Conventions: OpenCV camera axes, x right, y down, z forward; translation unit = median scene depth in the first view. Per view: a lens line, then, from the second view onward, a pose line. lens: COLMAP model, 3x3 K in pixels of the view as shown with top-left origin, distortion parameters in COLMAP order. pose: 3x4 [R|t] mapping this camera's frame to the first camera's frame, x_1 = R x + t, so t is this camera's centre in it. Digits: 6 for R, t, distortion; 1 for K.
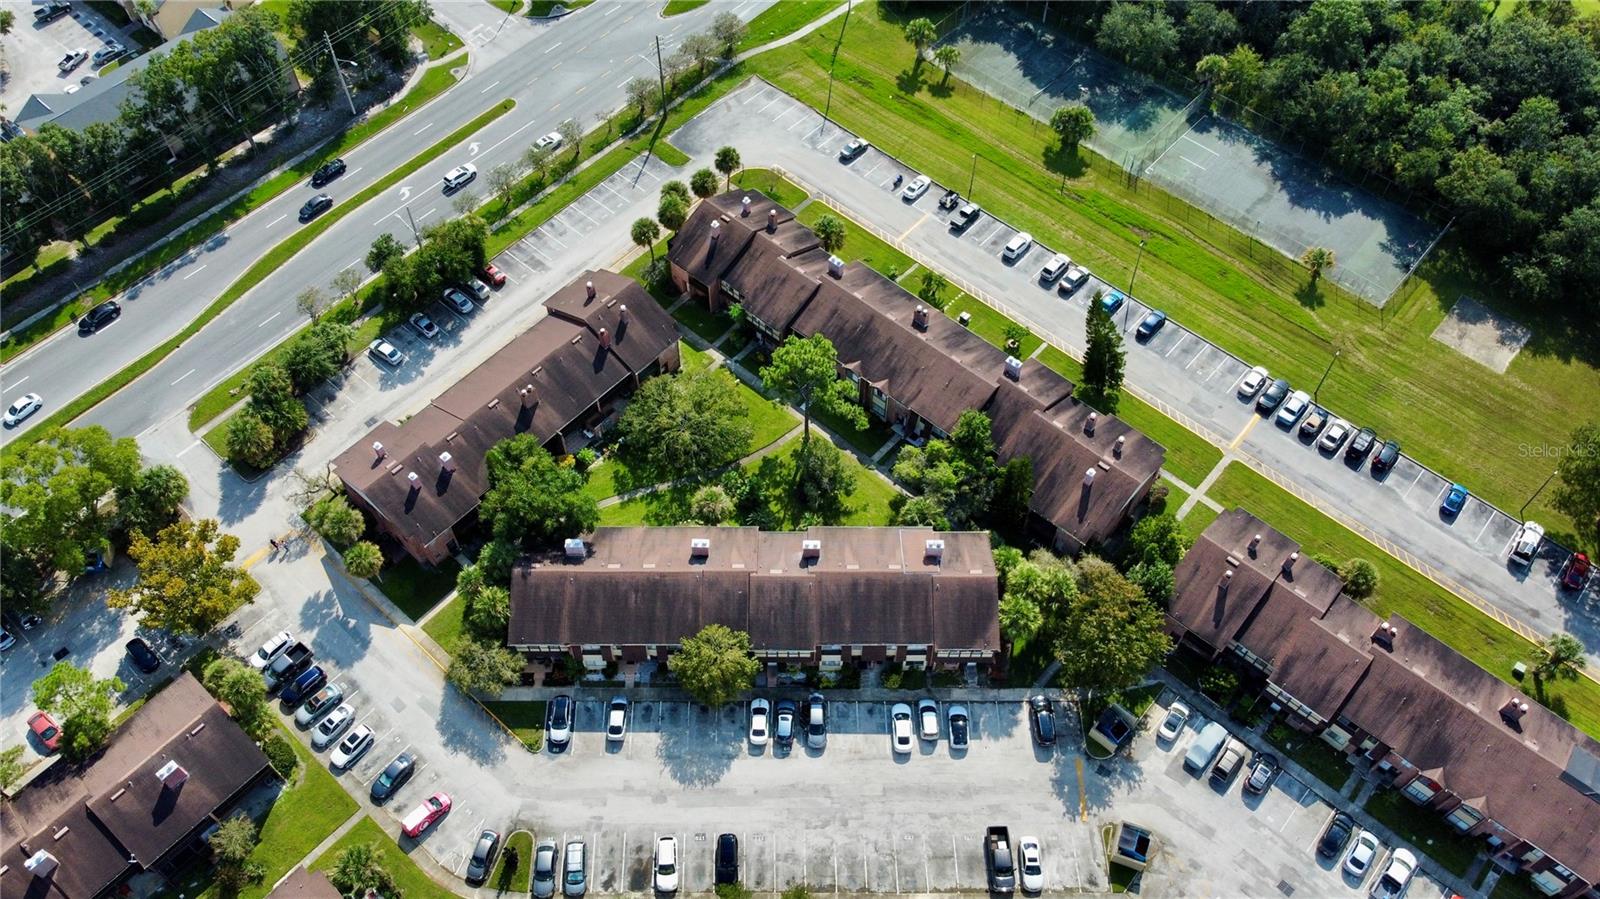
lens RADIAL K [[1215.3, 0, 800.0], [0, 1215.3, 449.5], [0, 0, 1]] dist [-0.003554, 0.000489]
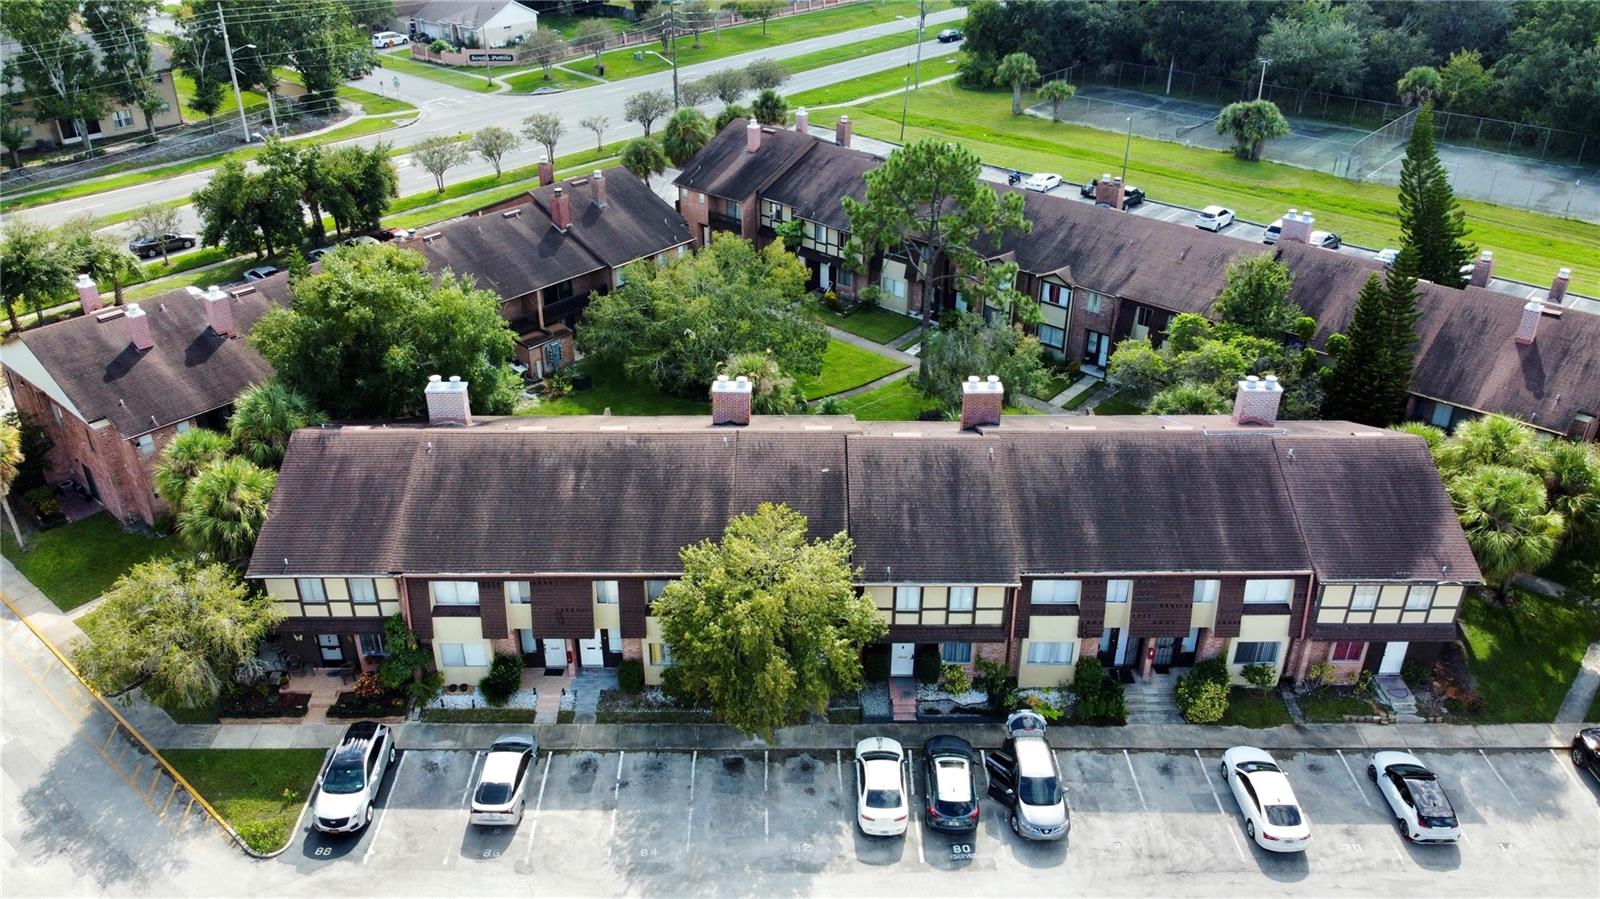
lens RADIAL K [[1216.9, 0, 797.3], [0, 1216.9, 451.2], [0, 0, 1]] dist [-0.004055, -0.006756]
pose [[0.999983, -0.005891, 0.000414, -0.052591], [0.005479, 0.899315, -0.437267, 0.264095], [0.002203, 0.437262, 0.899332, 0.550336]]
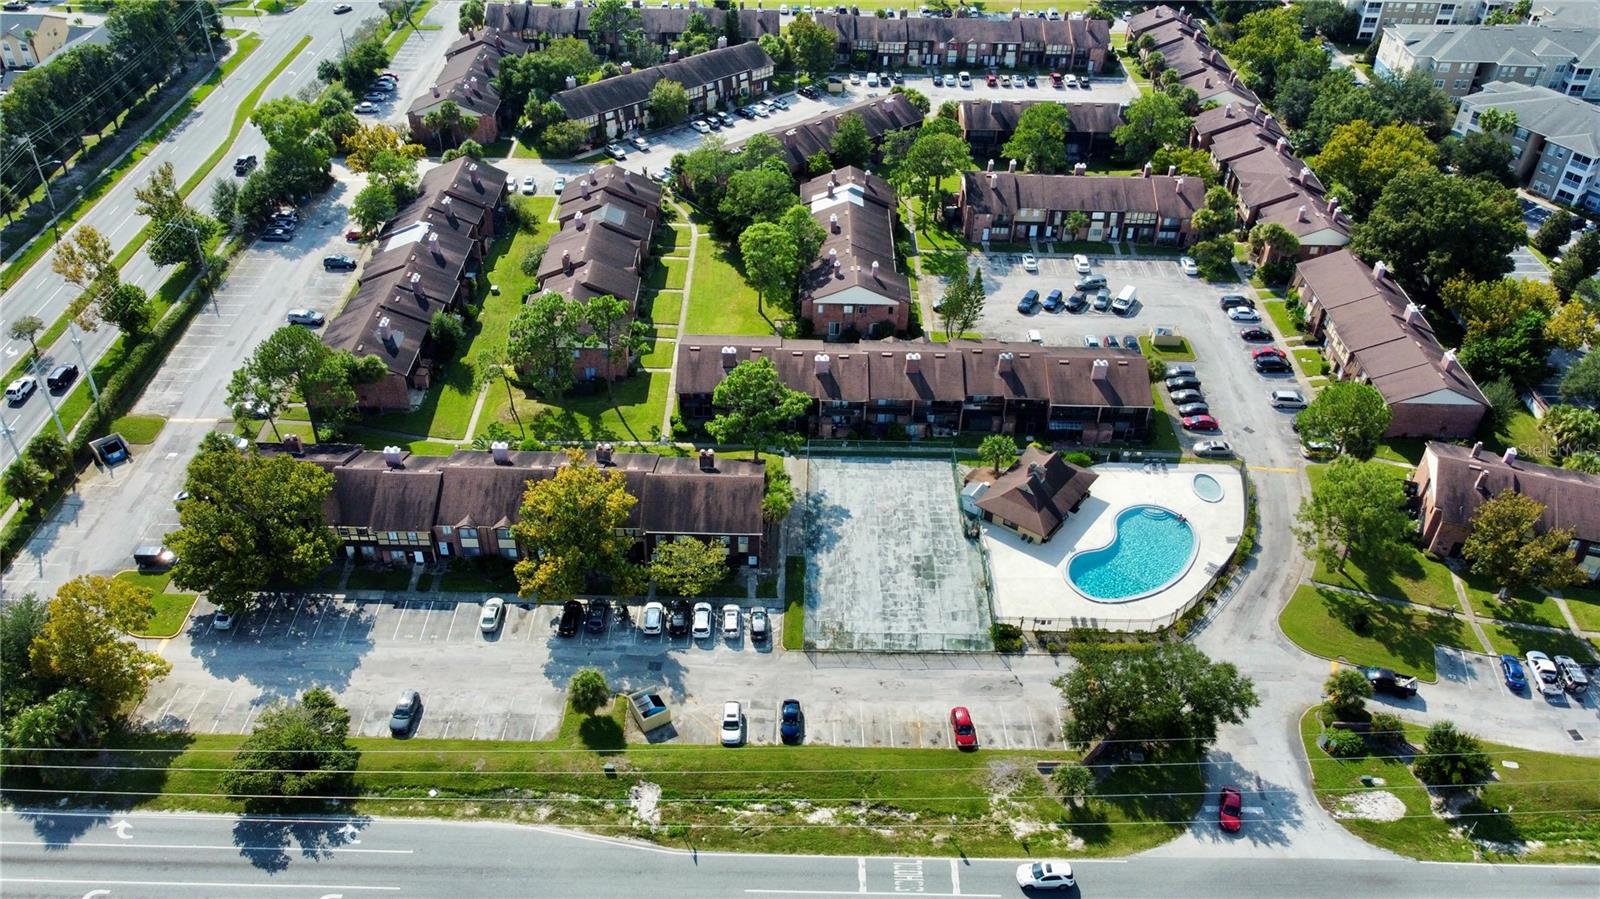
lens RADIAL K [[1215.3, 0, 800.0], [0, 1215.3, 449.5], [0, 0, 1]] dist [-0.003554, 0.000489]
pose [[0.752050, -0.392878, 0.529215, -1.025578], [0.529034, 0.838715, -0.129149, 0.889210], [-0.393120, 0.377099, 0.838601, -0.449189]]
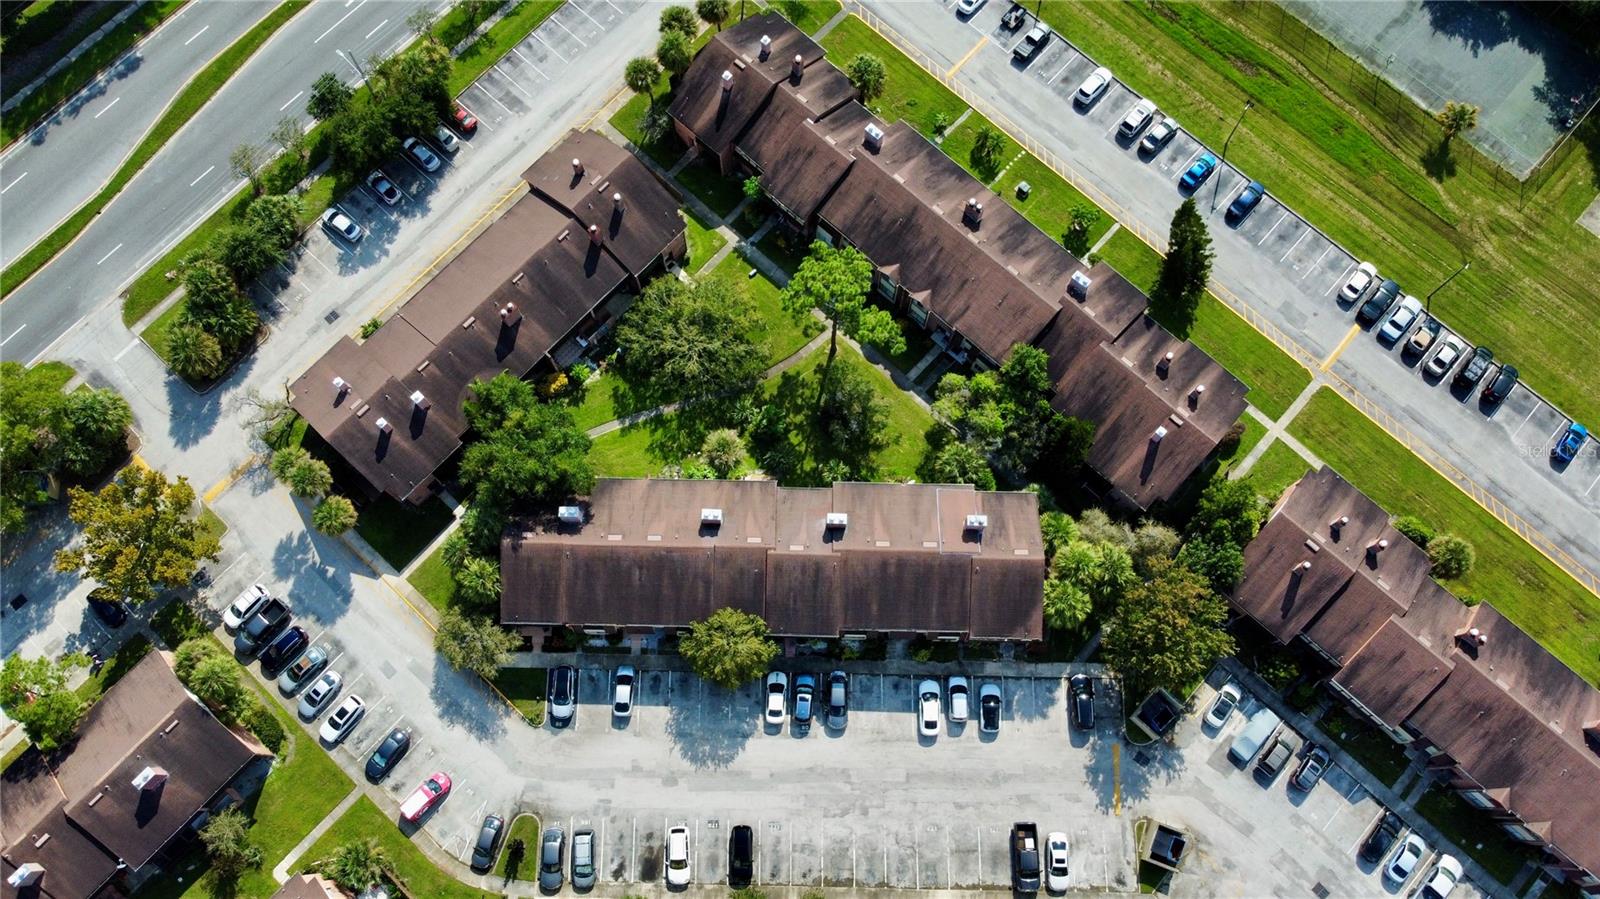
lens RADIAL K [[1215.3, 0, 800.0], [0, 1215.3, 449.5], [0, 0, 1]] dist [-0.003554, 0.000489]
pose [[0.999765, 0.019582, -0.009266, -0.009129], [-0.015652, 0.948629, 0.316005, -0.223648], [0.014978, -0.315785, 0.948712, 0.159056]]
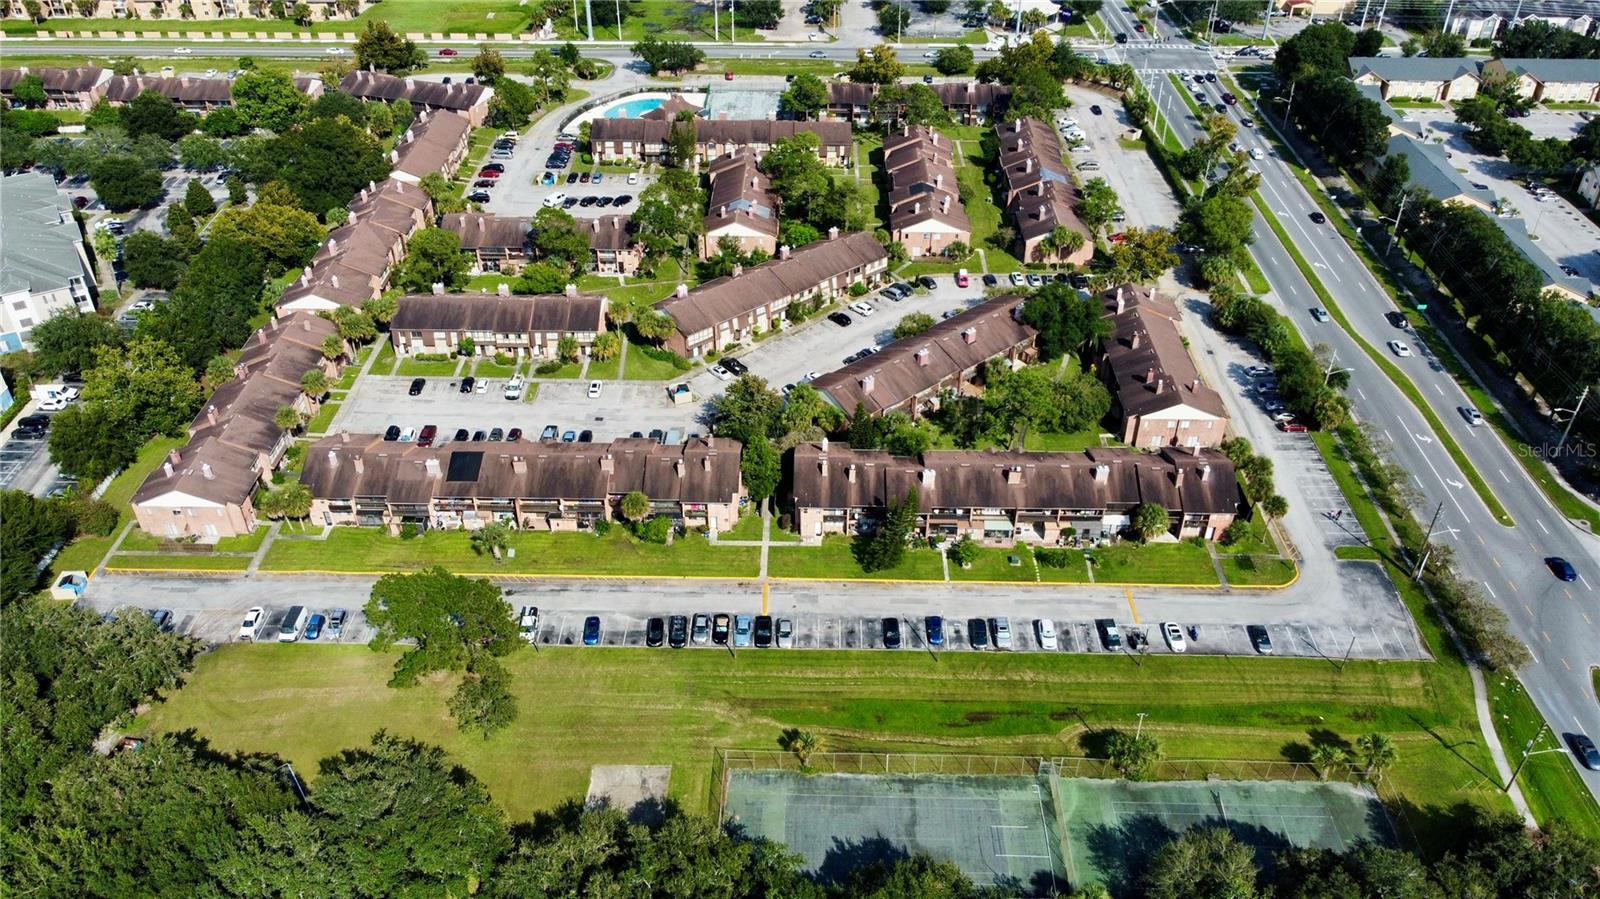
lens RADIAL K [[1215.3, 0, 800.0], [0, 1215.3, 449.5], [0, 0, 1]] dist [-0.003554, 0.000489]
pose [[-0.759875, 0.374715, -0.531204, 0.948638], [-0.536602, 0.099700, 0.837925, -1.070837], [0.366944, 0.921764, 0.125313, 0.769906]]
